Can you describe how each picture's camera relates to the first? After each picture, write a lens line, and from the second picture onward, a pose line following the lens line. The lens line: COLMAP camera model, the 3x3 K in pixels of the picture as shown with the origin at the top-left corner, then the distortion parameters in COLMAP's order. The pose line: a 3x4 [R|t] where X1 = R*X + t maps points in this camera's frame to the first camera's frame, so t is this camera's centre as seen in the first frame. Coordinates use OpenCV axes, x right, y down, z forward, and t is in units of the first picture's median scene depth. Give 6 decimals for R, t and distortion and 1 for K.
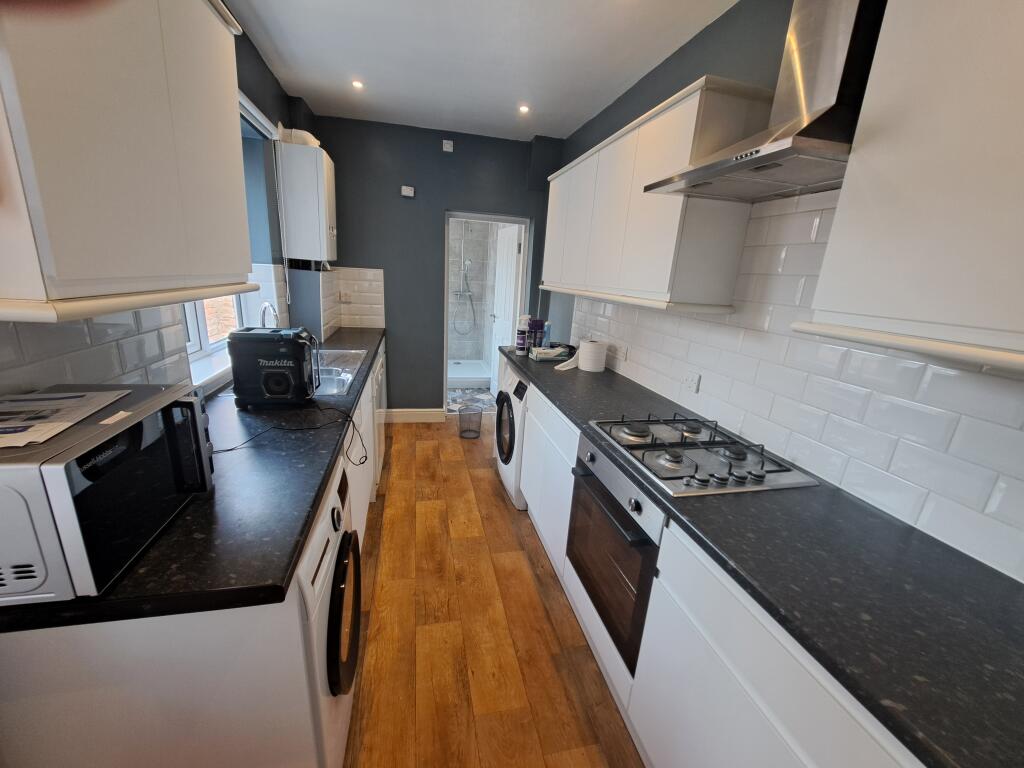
lens RADIAL K [[409.8, 0, 511.1], [0, 409.8, 387.4], [0, 0, 1]] dist [-0.015923, 0.001041]
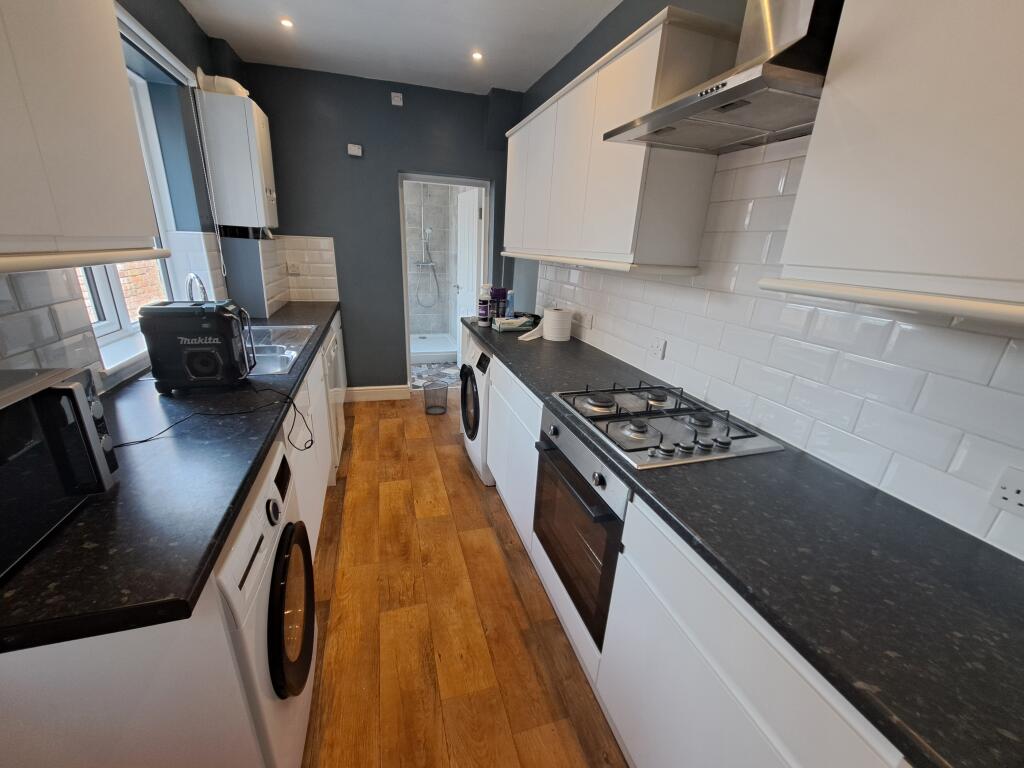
lens RADIAL K [[409.8, 0, 511.4], [0, 409.8, 387.1], [0, 0, 1]] dist [-0.015923, 0.001041]
pose [[0.997140, -0.036667, 0.066081, 0.038373], [0.032318, 0.997315, 0.065715, 0.004615], [-0.068313, -0.063392, 0.995648, 0.068122]]
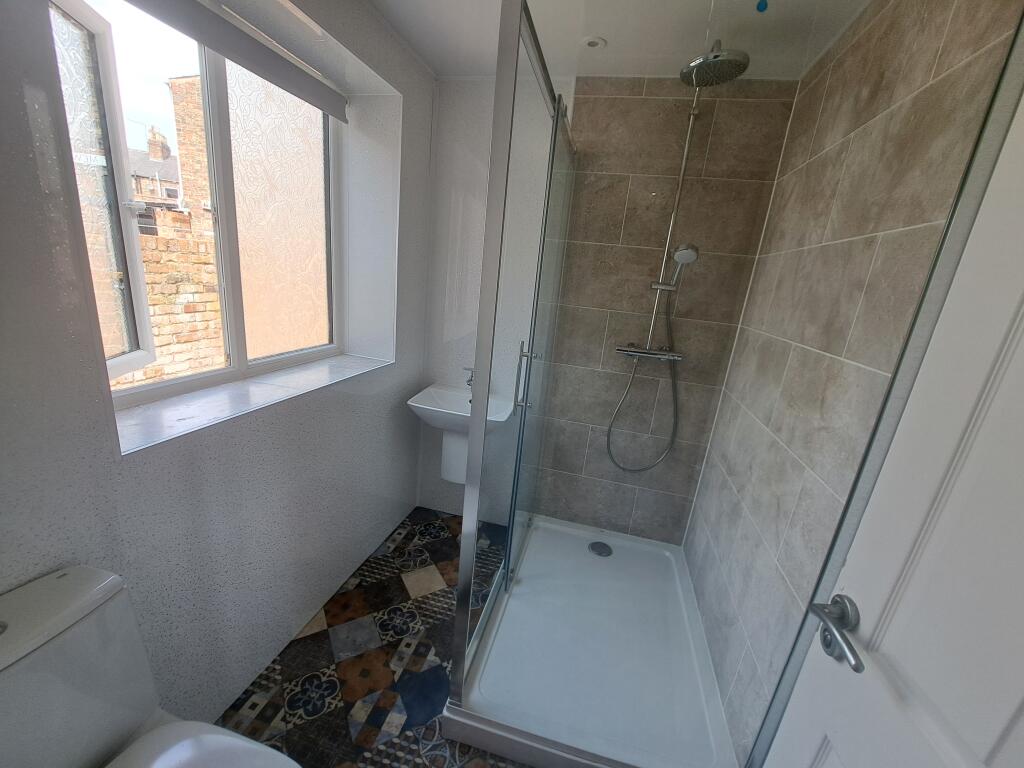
lens RADIAL K [[409.8, 0, 511.7], [0, 409.8, 387.8], [0, 0, 1]] dist [-0.015923, 0.001041]
pose [[0.887986, 0.161059, -0.430744, -0.282883], [-0.176574, 0.984279, 0.004021, -0.716987], [0.424620, 0.072488, 0.902465, 2.619264]]
